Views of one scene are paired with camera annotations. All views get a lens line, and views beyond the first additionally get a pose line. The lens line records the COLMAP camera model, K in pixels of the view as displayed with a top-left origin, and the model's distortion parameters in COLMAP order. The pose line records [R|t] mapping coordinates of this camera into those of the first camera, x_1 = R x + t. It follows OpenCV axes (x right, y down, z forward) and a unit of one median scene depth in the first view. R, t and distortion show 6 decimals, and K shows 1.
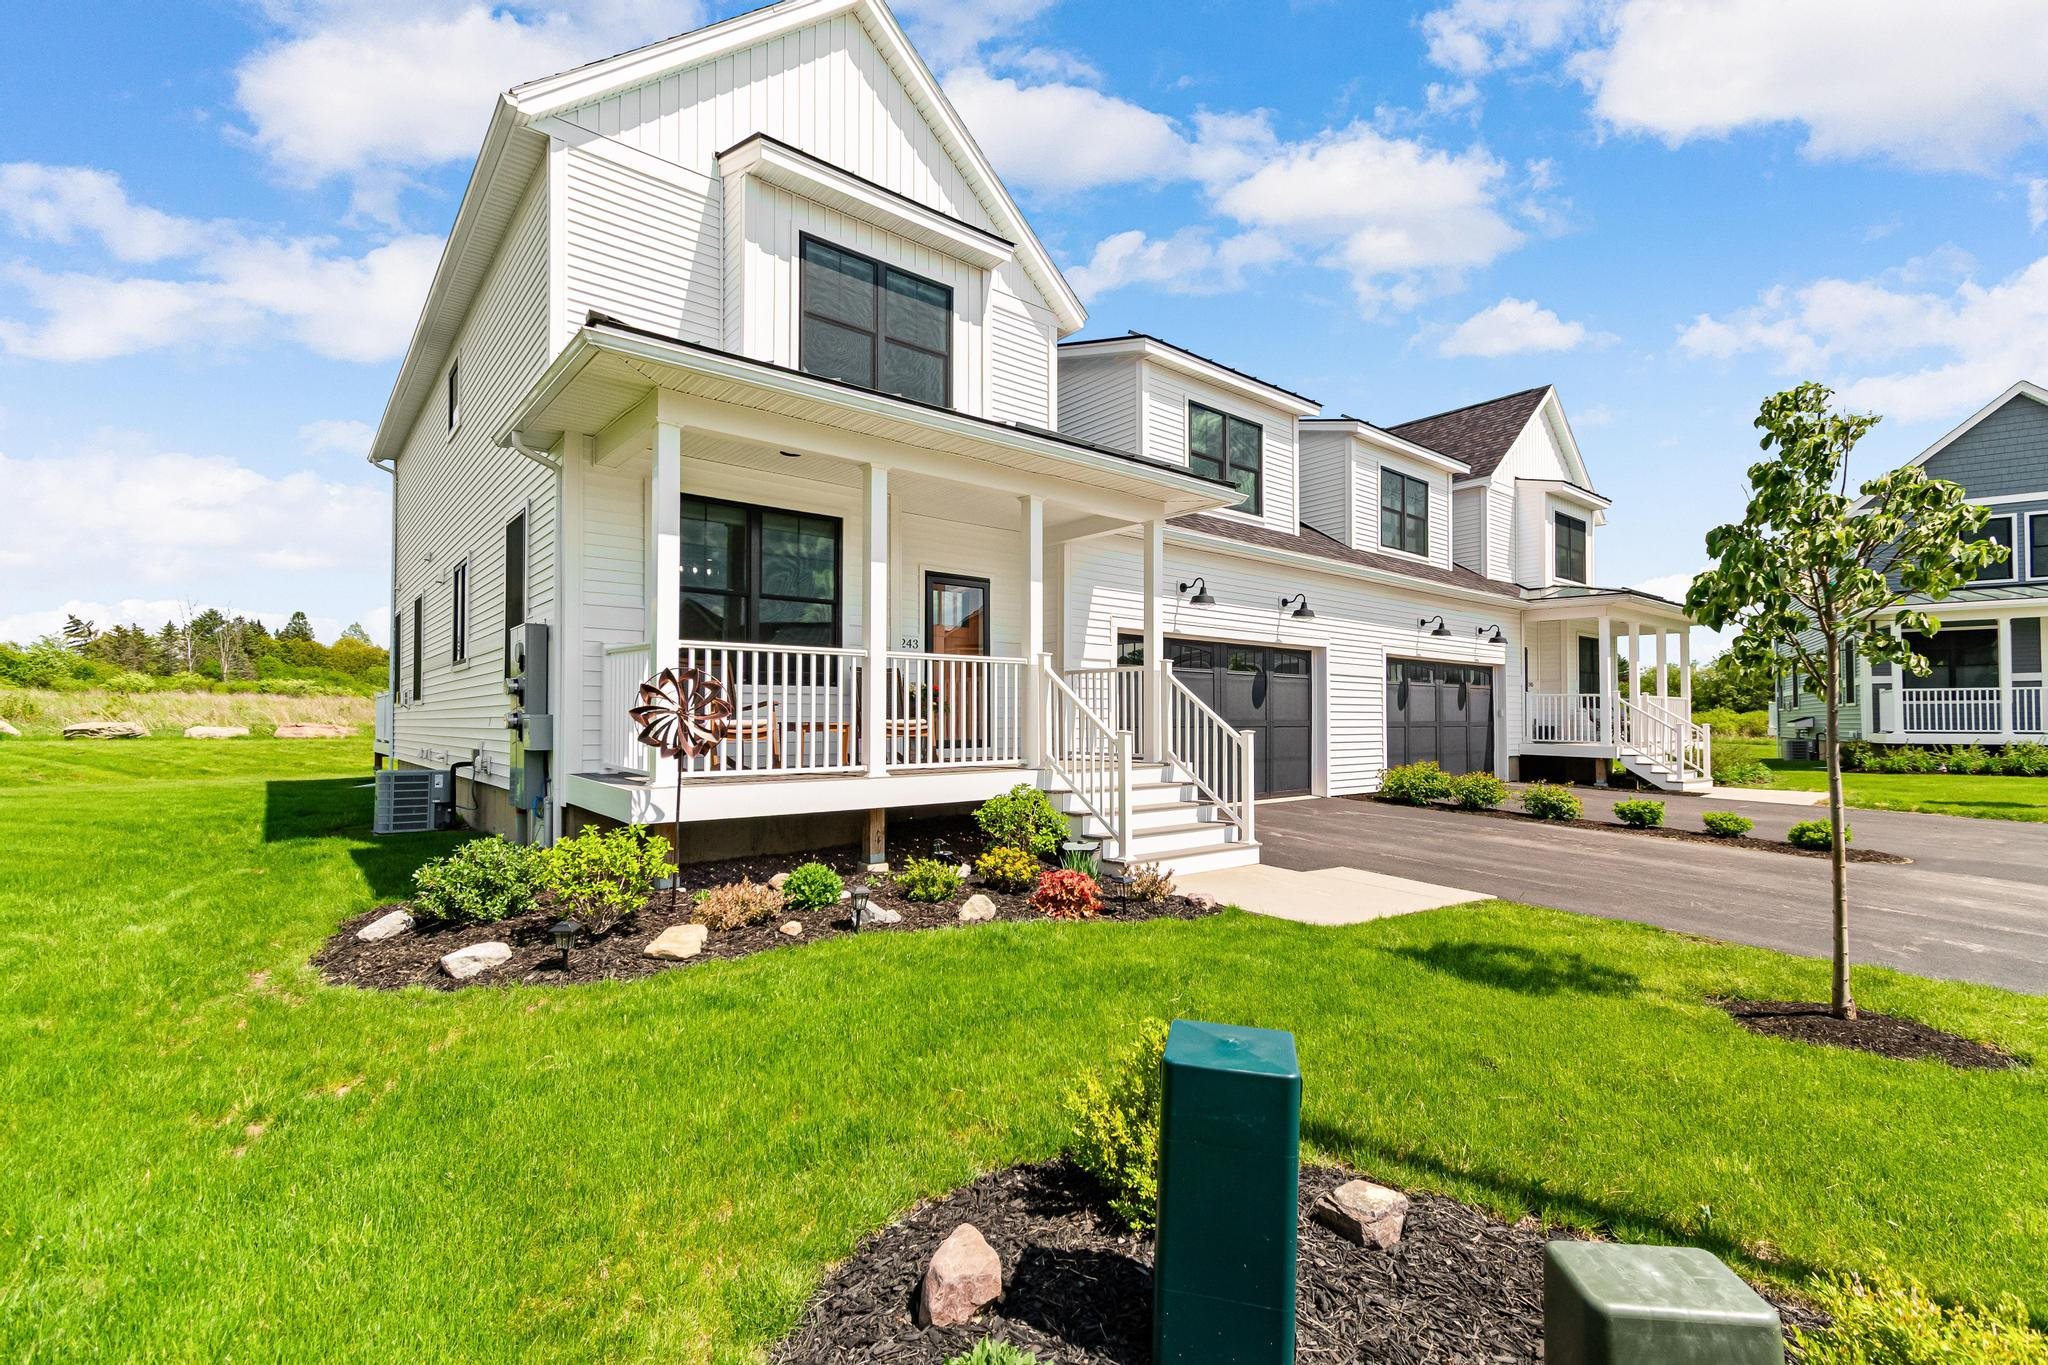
lens RADIAL K [[903.0, 0, 1025.9], [0, 903.0, 692.3], [0, 0, 1]] dist [0.014070, 0.000070]
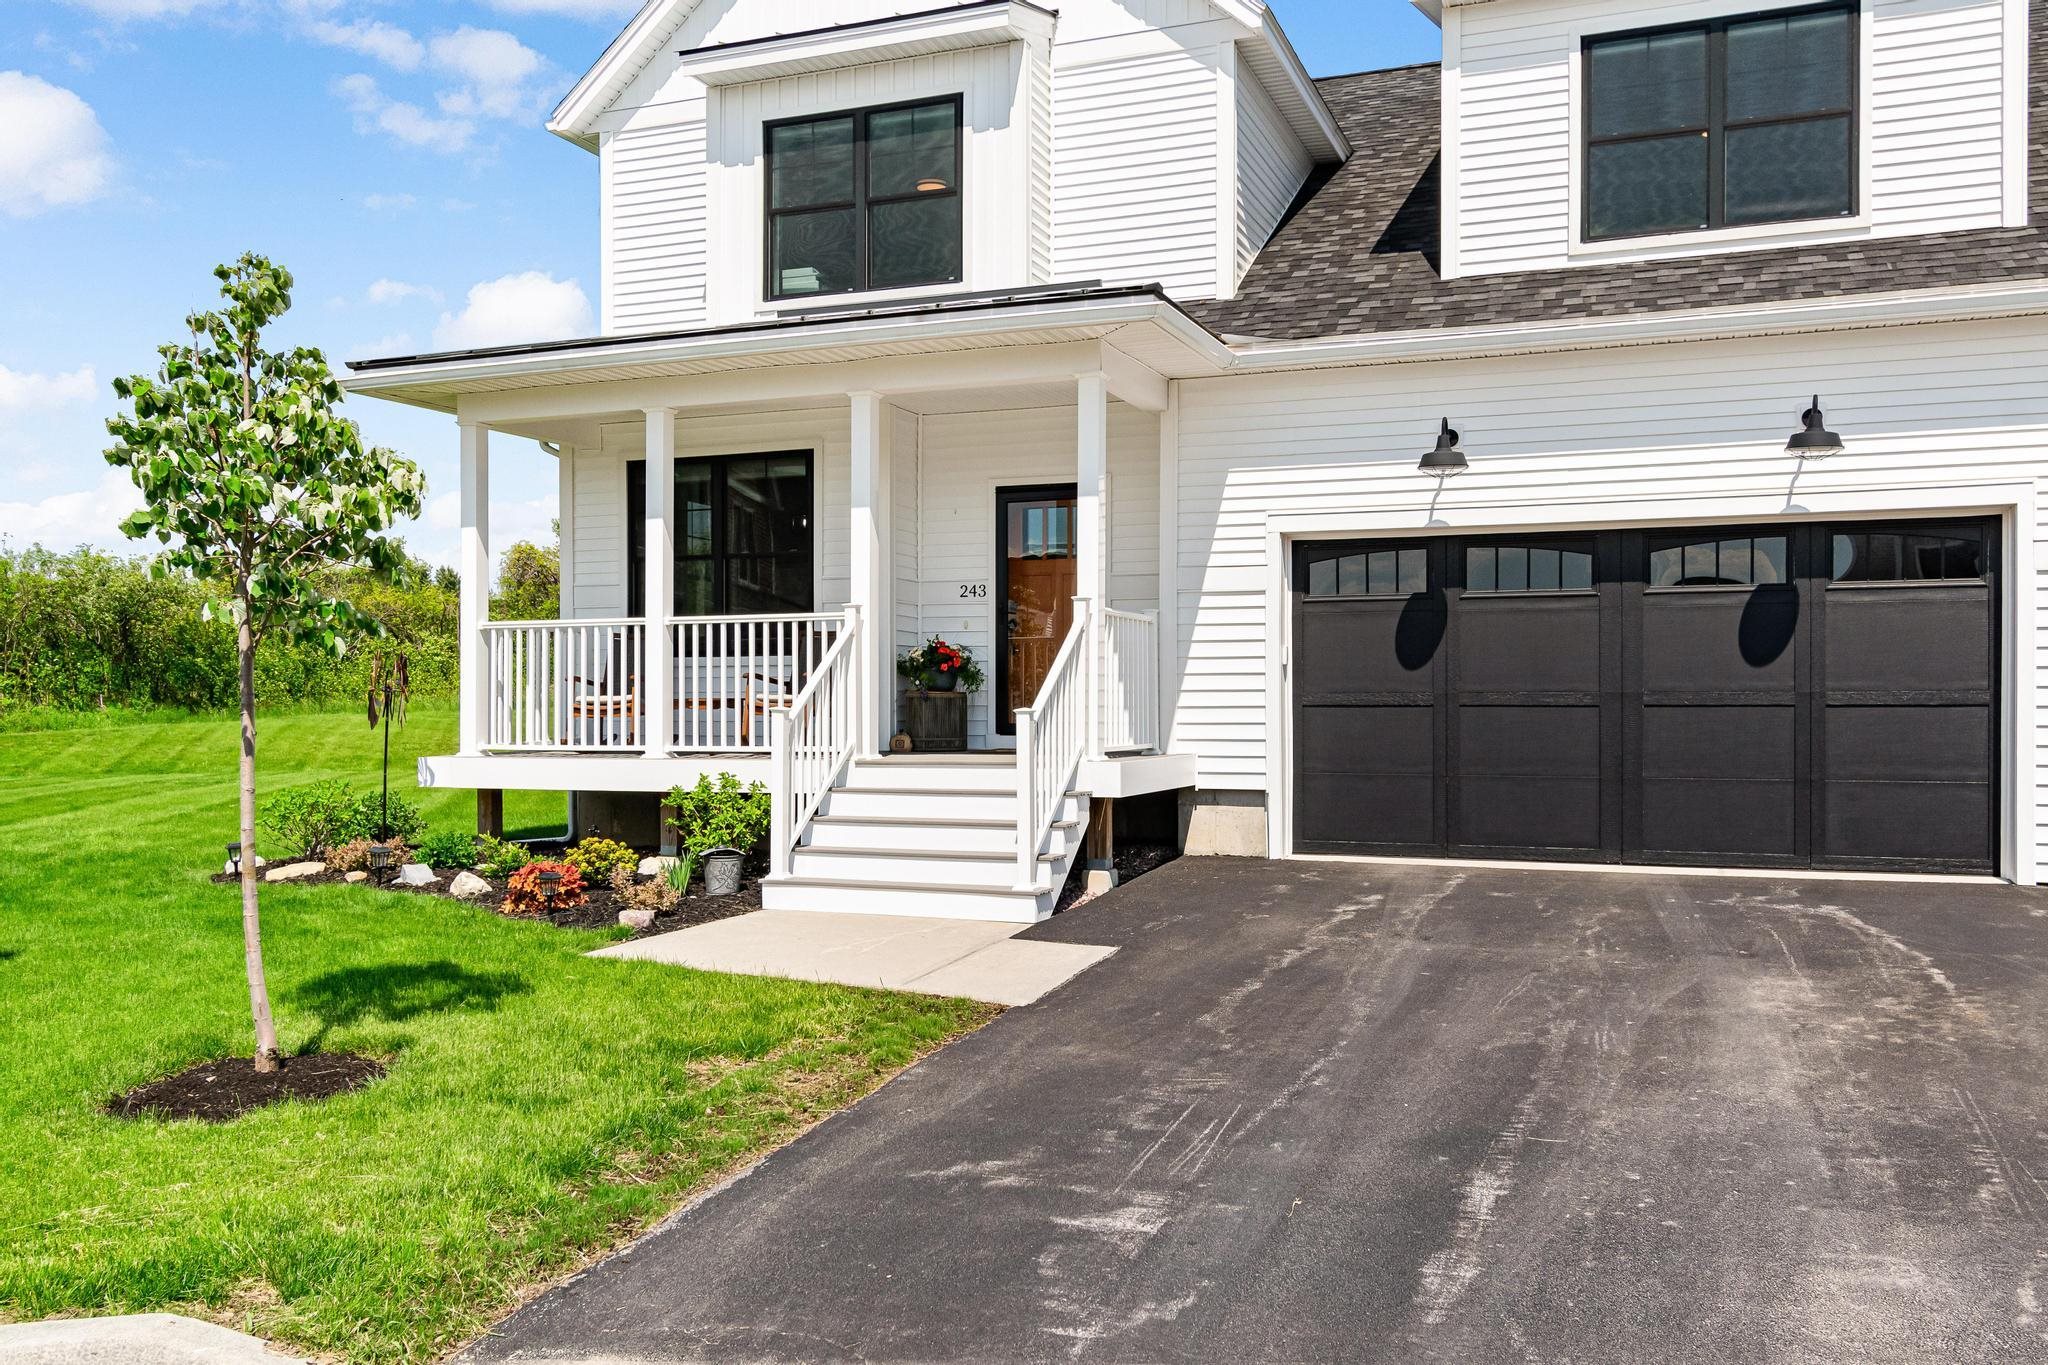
lens RADIAL K [[1659.0, 0, 1031.4], [0, 1659.0, 696.8], [0, 0, 1]] dist [0.003164, 0.006781]
pose [[0.491516, -0.009487, -0.870817, 1.157966], [0.029421, 0.999551, 0.005716, 0.027328], [0.870371, -0.028430, 0.491575, 0.412628]]
